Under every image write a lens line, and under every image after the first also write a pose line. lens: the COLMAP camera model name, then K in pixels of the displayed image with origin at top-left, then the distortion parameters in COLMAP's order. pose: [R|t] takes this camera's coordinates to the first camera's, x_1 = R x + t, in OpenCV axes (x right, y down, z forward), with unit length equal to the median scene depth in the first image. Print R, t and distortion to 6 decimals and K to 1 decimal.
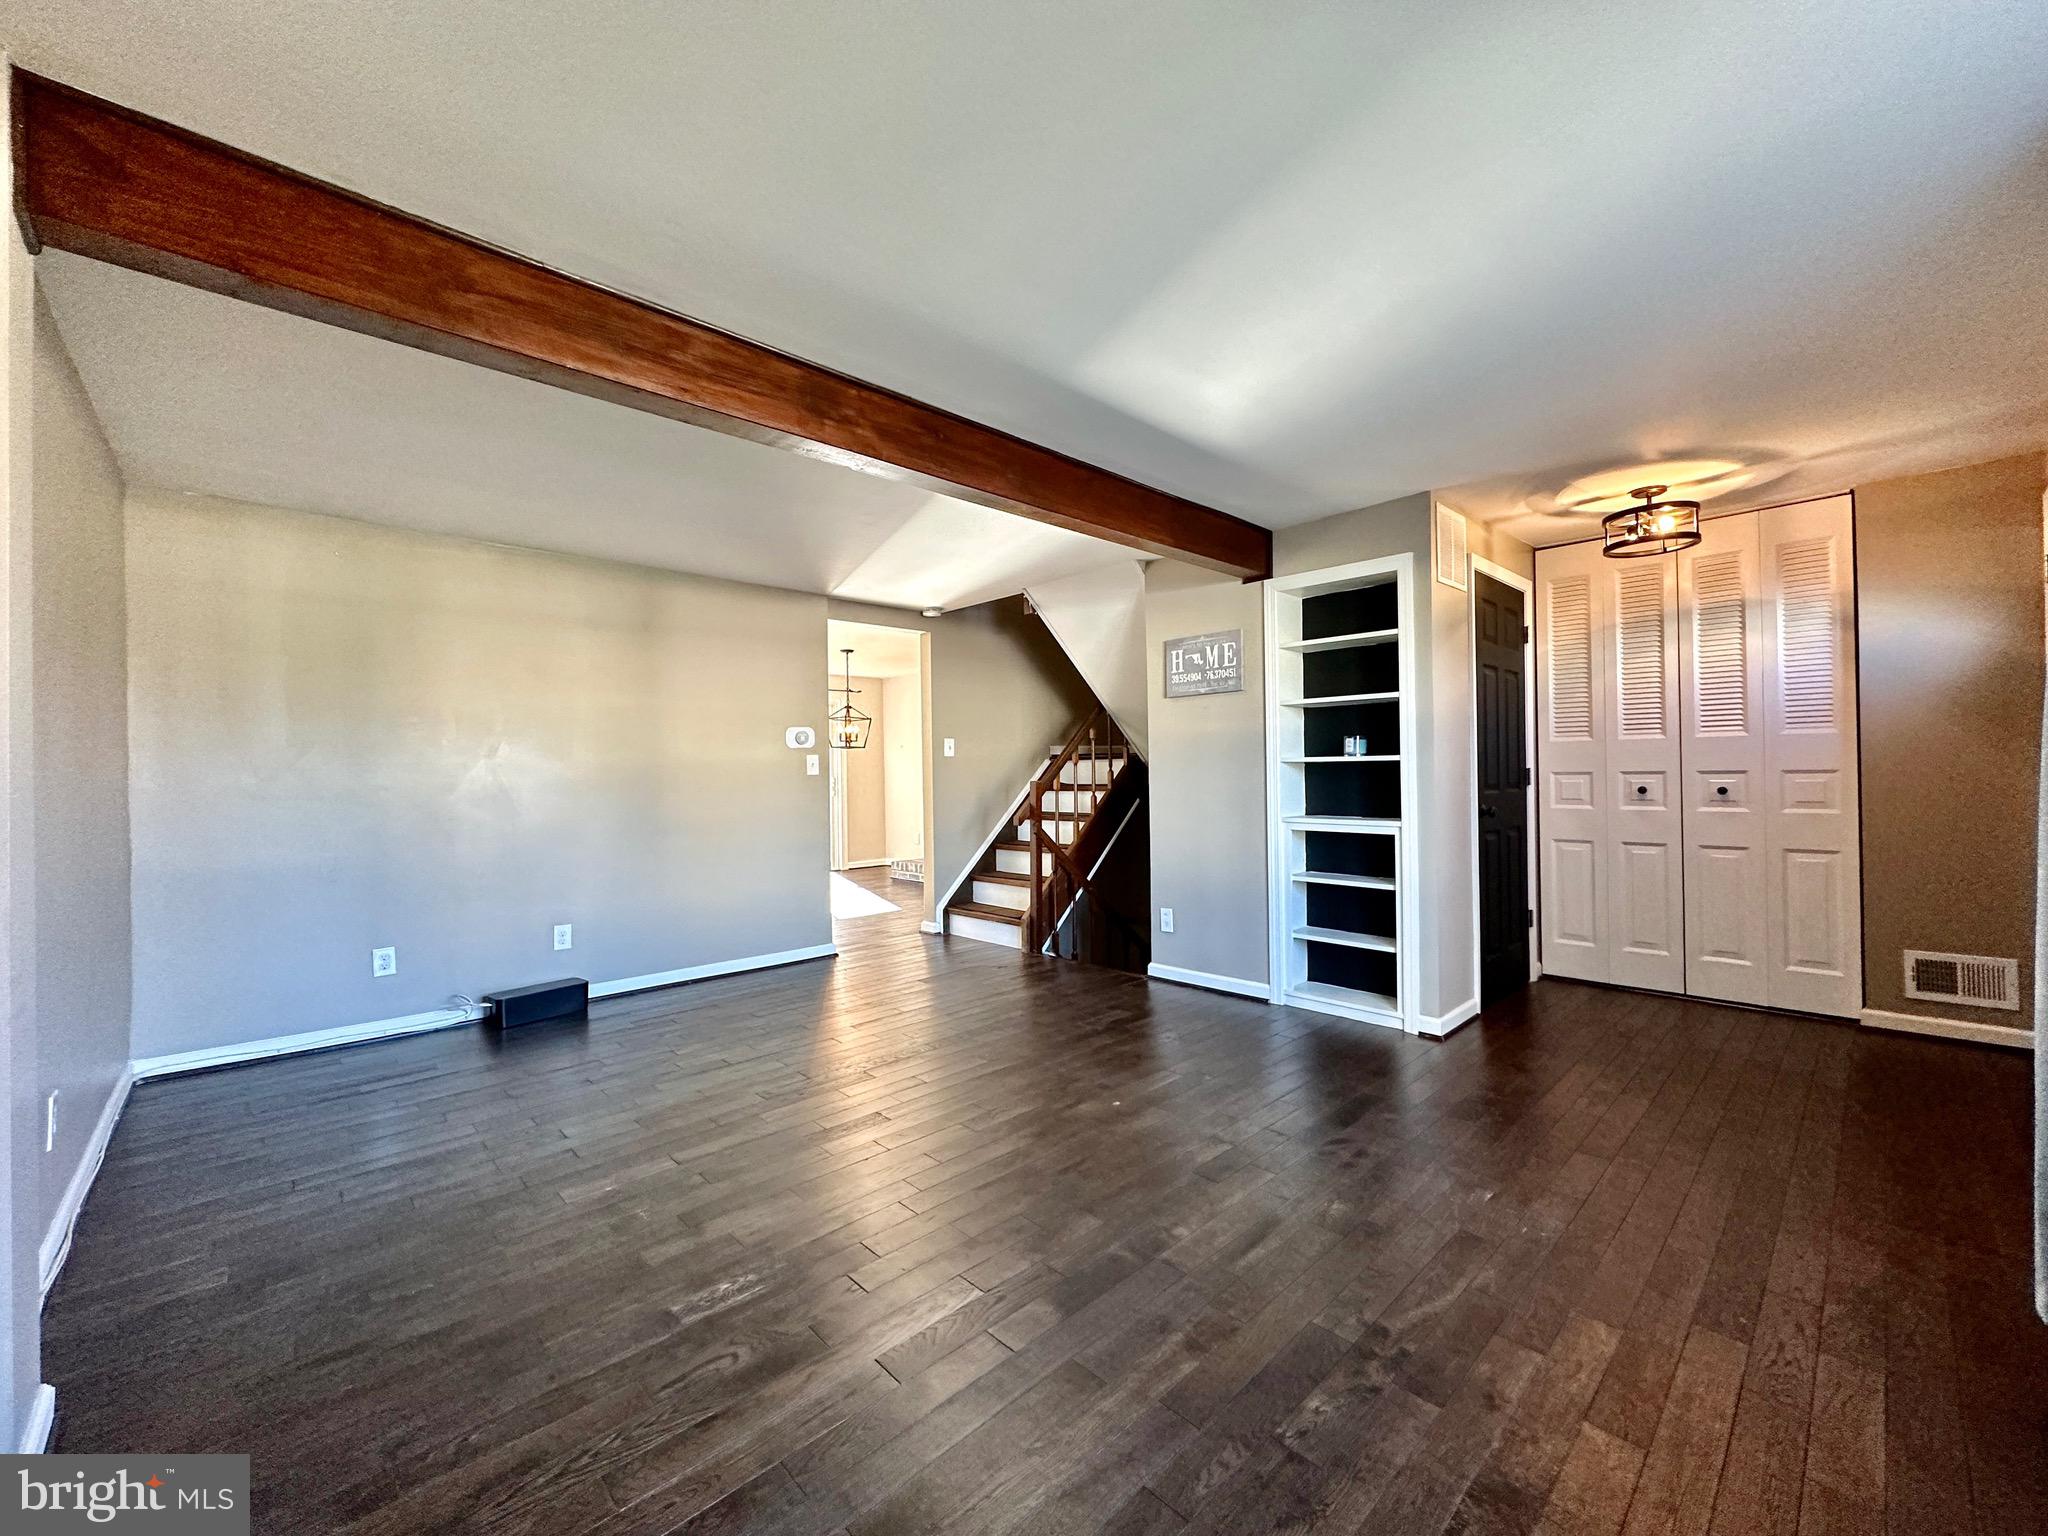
lens RADIAL K [[818.8, 0, 1021.8], [0, 818.8, 769.6], [0, 0, 1]] dist [-0.010892, -0.000651]
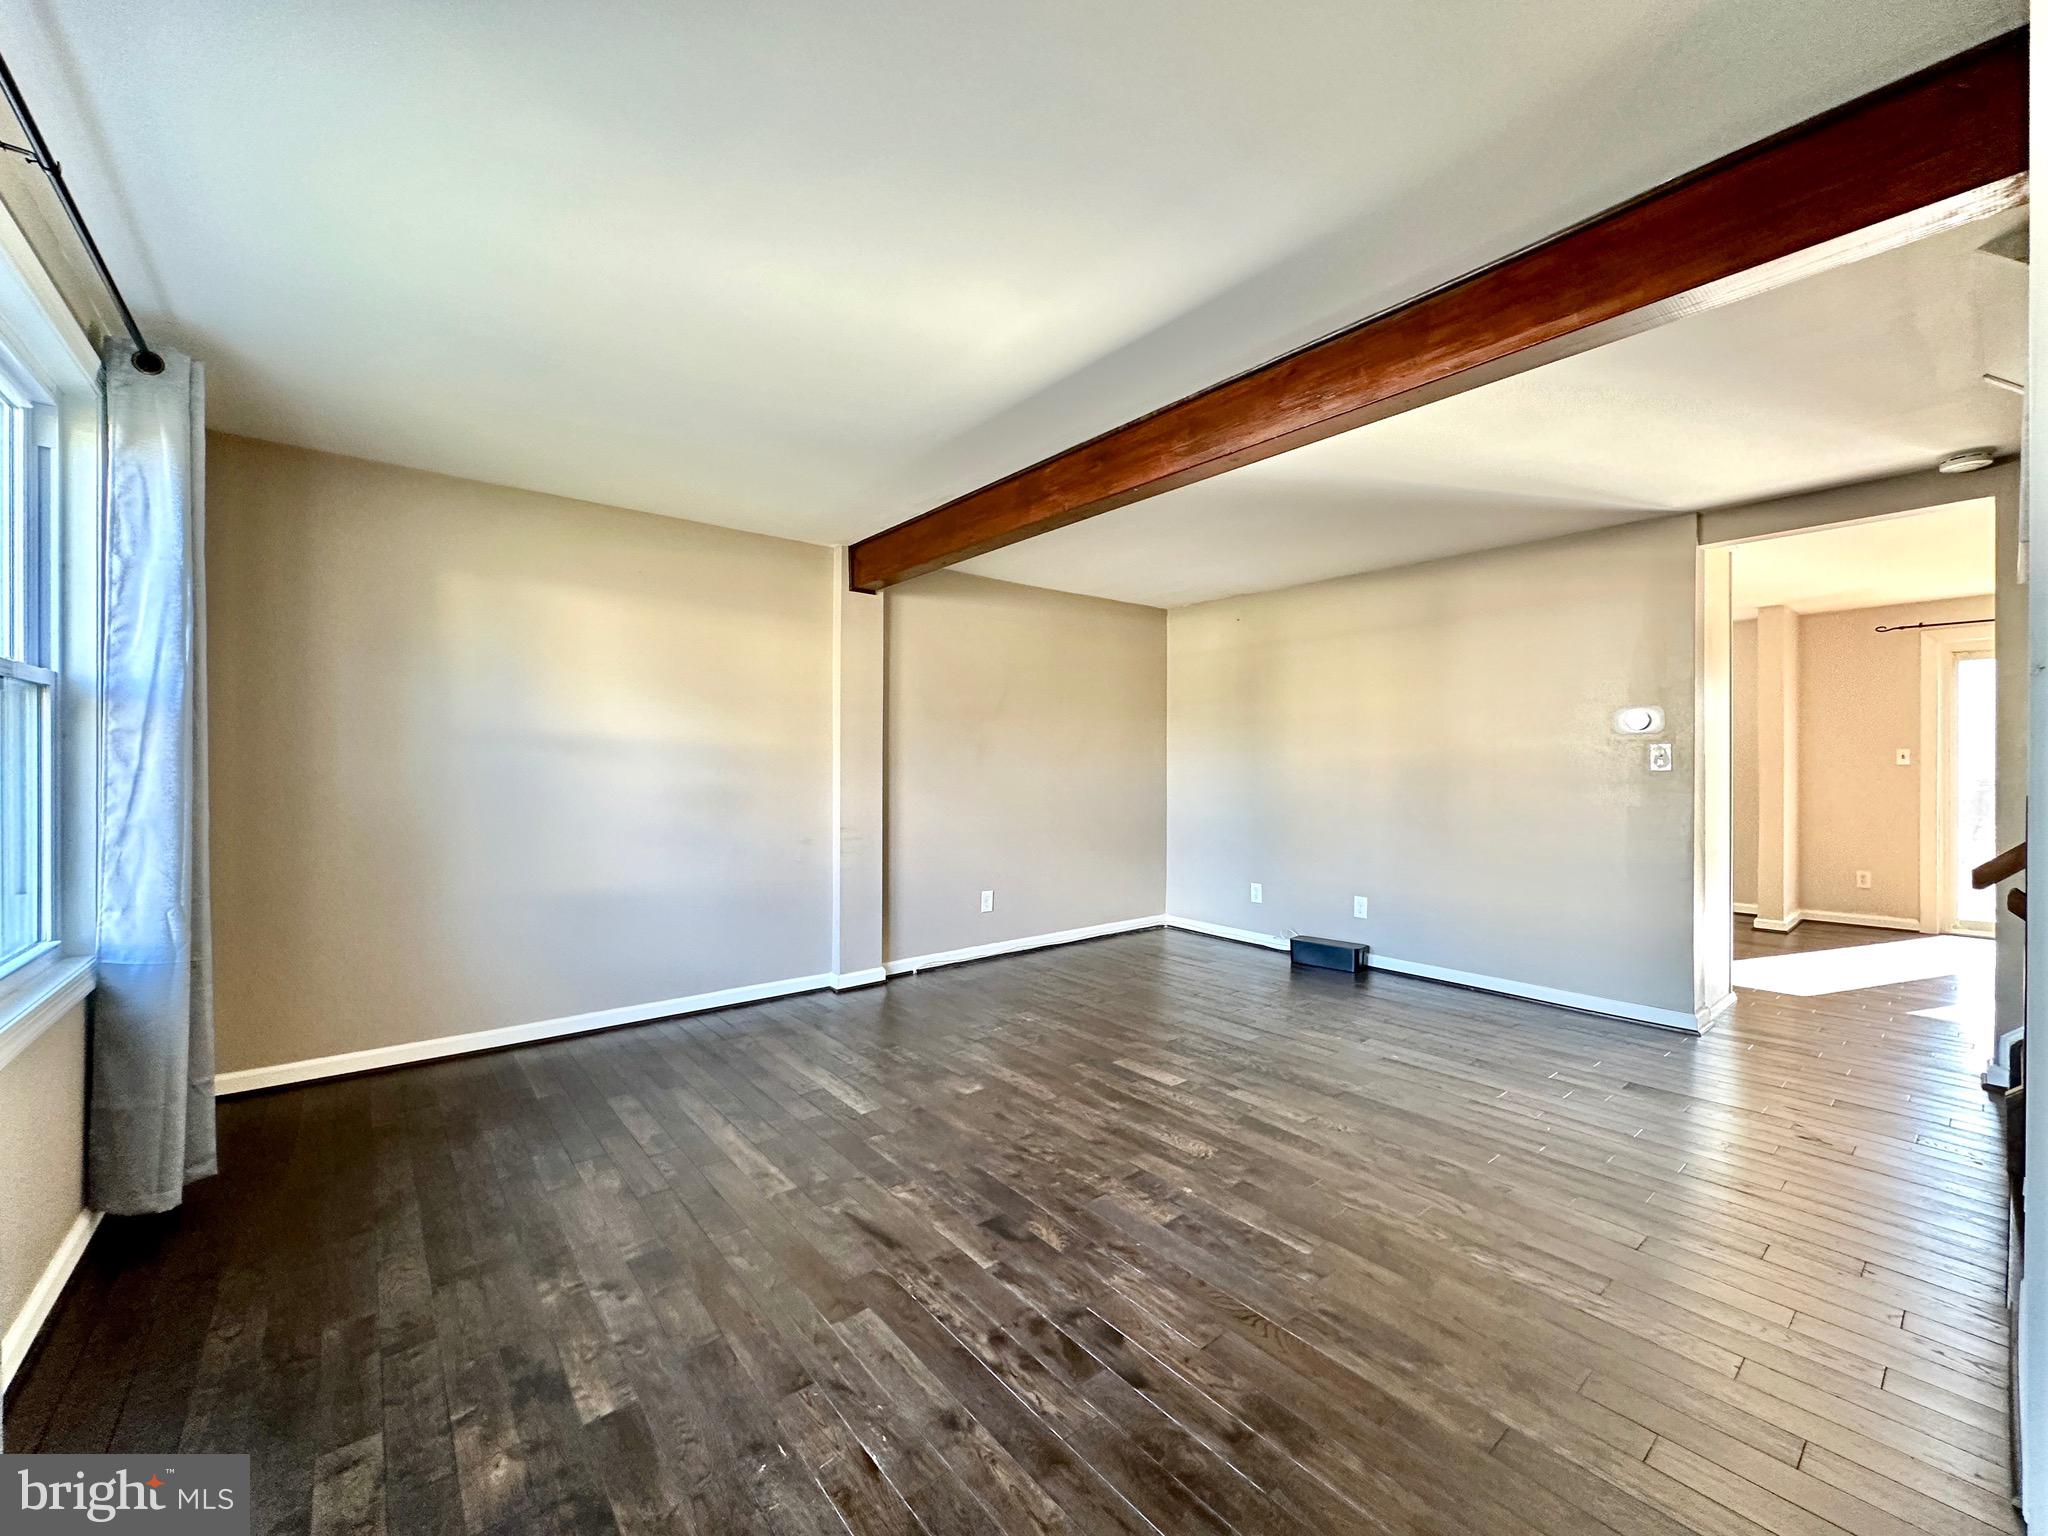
lens RADIAL K [[818.8, 0, 1020.1], [0, 818.8, 764.7], [0, 0, 1]] dist [-0.010892, -0.000651]
pose [[-0.076512, 0.014523, -0.996963, 0.645865], [0.002611, 0.999893, 0.014365, -0.013737], [0.997065, -0.001504, -0.076542, 0.632619]]
